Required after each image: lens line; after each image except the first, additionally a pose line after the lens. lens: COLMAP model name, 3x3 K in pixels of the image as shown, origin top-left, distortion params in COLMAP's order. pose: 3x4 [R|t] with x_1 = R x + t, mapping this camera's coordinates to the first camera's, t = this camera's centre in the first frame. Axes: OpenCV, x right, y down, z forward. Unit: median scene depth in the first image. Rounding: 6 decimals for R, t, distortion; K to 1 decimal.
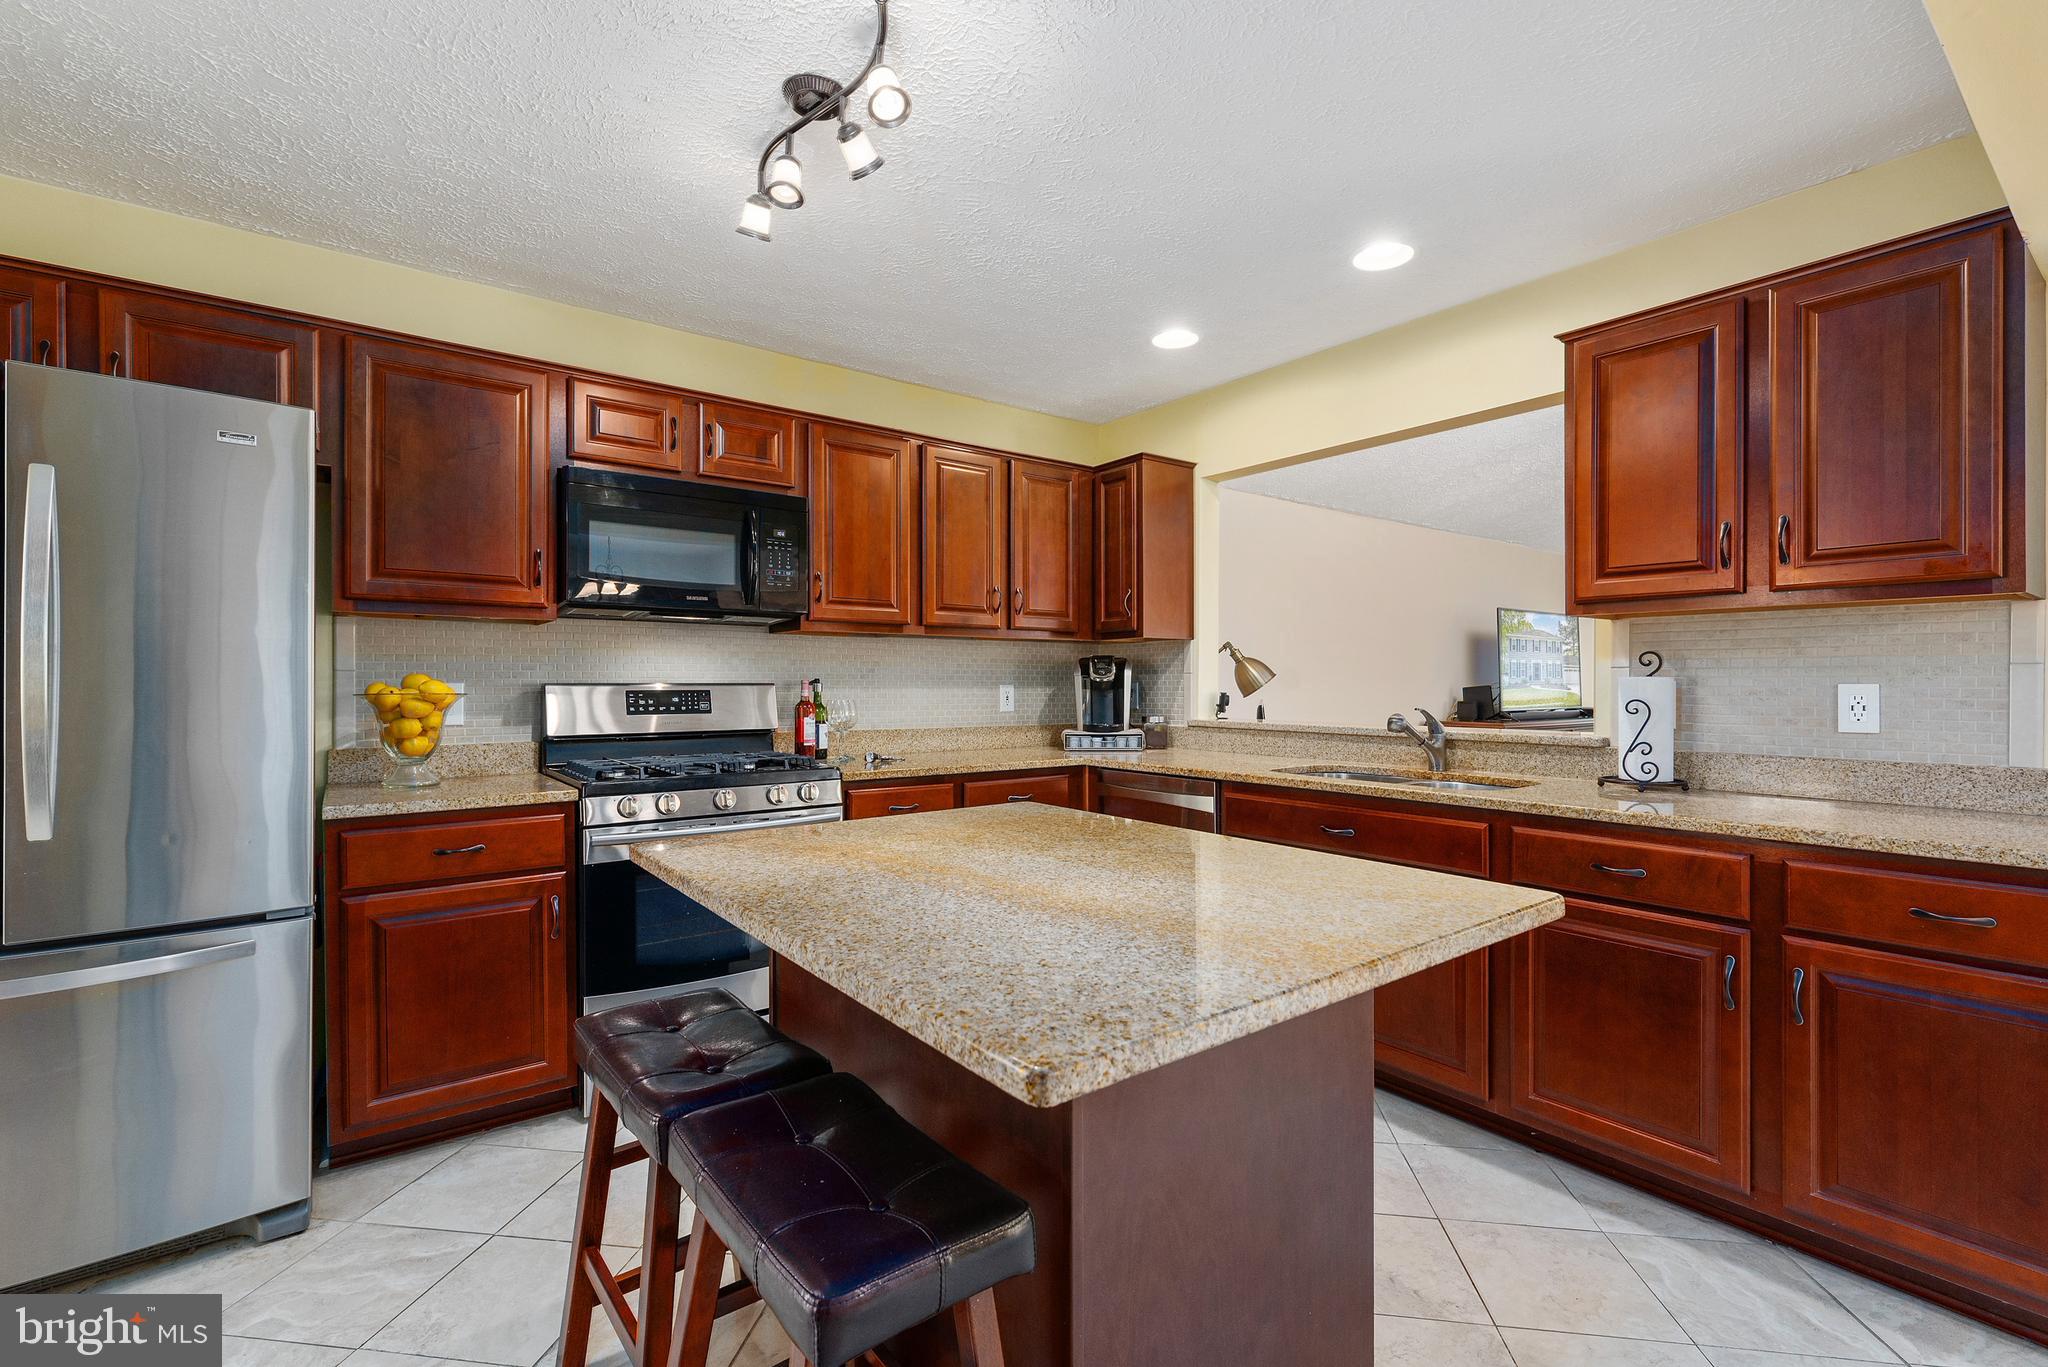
lens RADIAL K [[891.5, 0, 1022.2], [0, 891.5, 686.6], [0, 0, 1]] dist [0.000333, -0.000257]
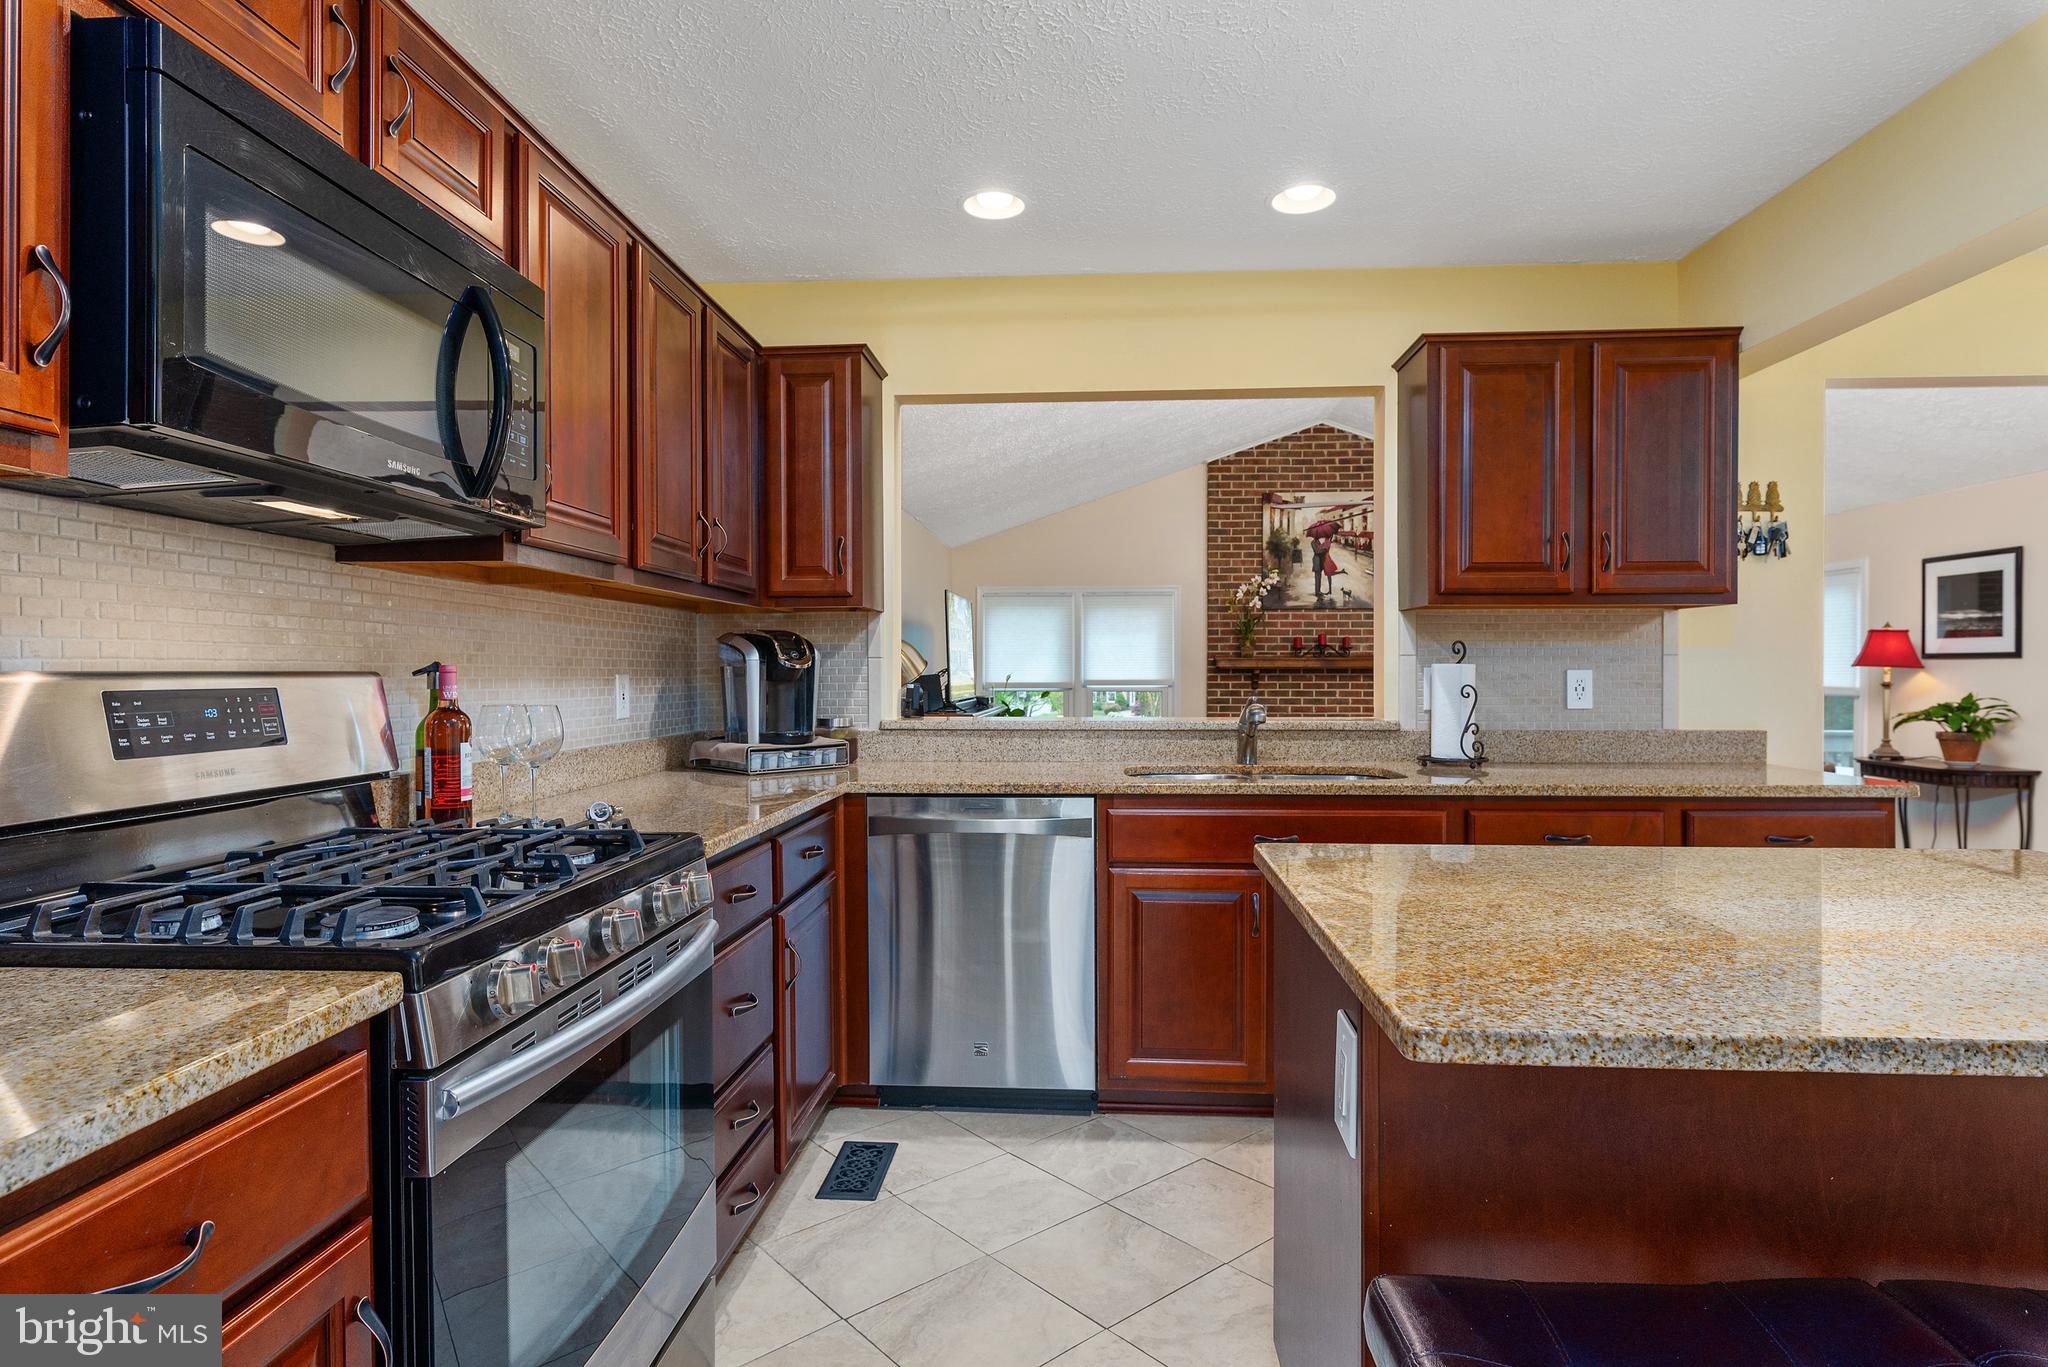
lens RADIAL K [[1063.4, 0, 1071.4], [0, 1063.4, 679.4], [0, 0, 1]] dist [-0.000891, -0.000069]
pose [[0.661589, -0.007540, 0.749829, -0.504394], [0.005328, 0.999971, 0.005353, -0.001290], [-0.749848, 0.000454, 0.661611, 0.412121]]
